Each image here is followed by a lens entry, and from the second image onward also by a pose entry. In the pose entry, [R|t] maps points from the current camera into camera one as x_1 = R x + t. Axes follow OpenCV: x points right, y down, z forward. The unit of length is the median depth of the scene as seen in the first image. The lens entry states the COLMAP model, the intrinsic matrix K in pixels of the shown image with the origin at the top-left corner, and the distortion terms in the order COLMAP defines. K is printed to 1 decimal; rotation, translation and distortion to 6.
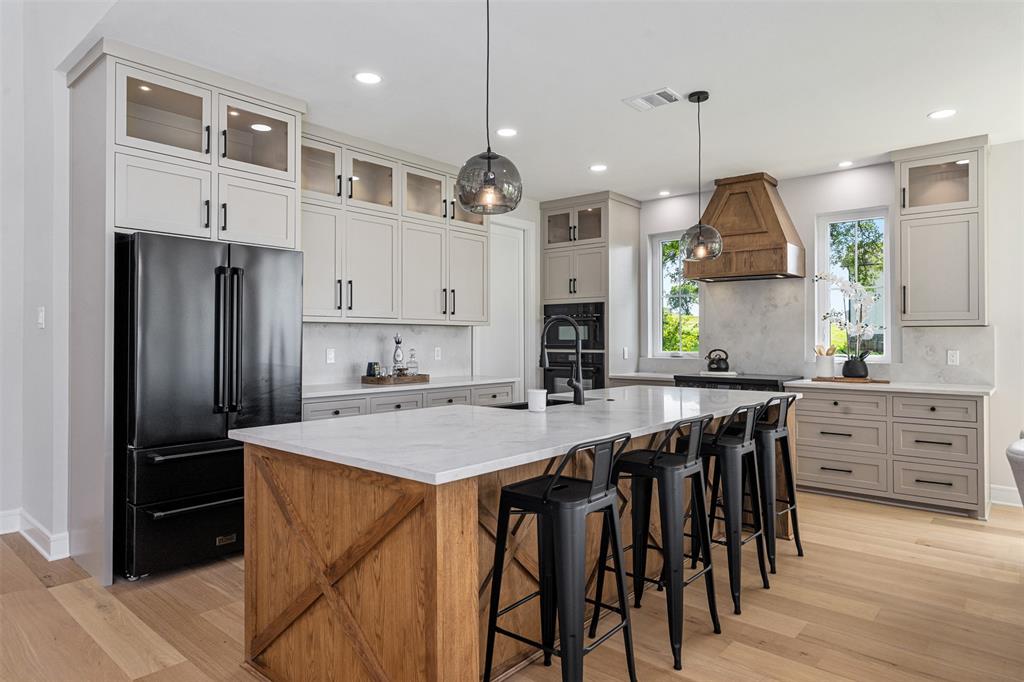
lens RADIAL K [[620.5, 0, 510.5], [0, 620.5, 341.3], [0, 0, 1]] dist [-0.025425, -0.000648]
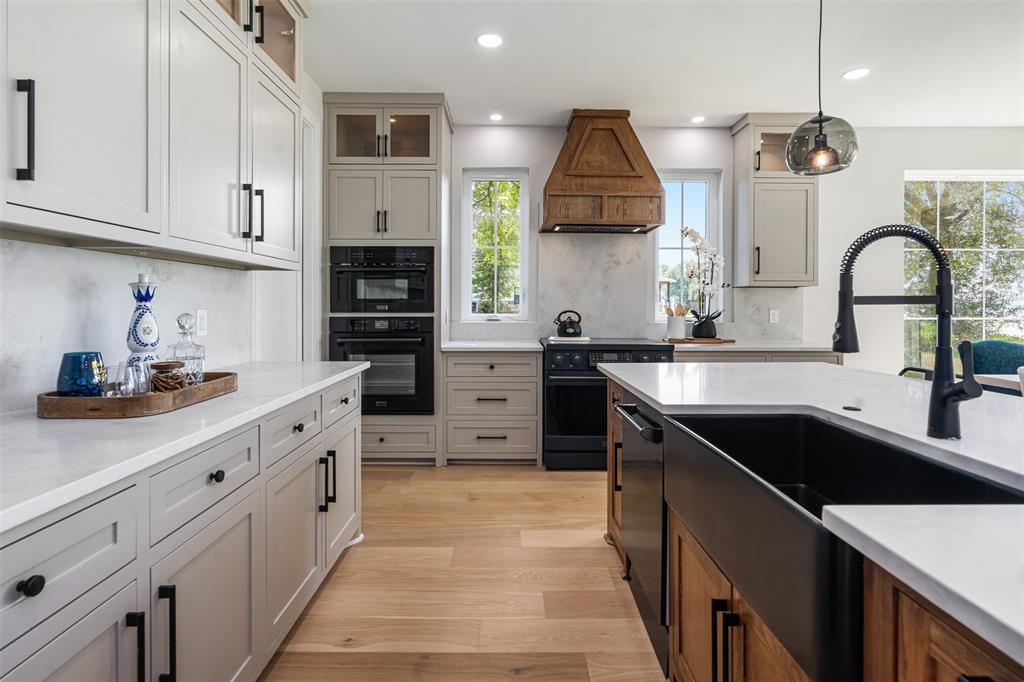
lens RADIAL K [[509.2, 0, 502.3], [0, 509.2, 308.7], [0, 0, 1]] dist [-0.003140, 0.000609]
pose [[0.747152, -0.003645, 0.664643, -0.201603], [0.000831, 0.999989, 0.004549, 0.007135], [-0.664652, -0.002847, 0.747147, 0.543095]]
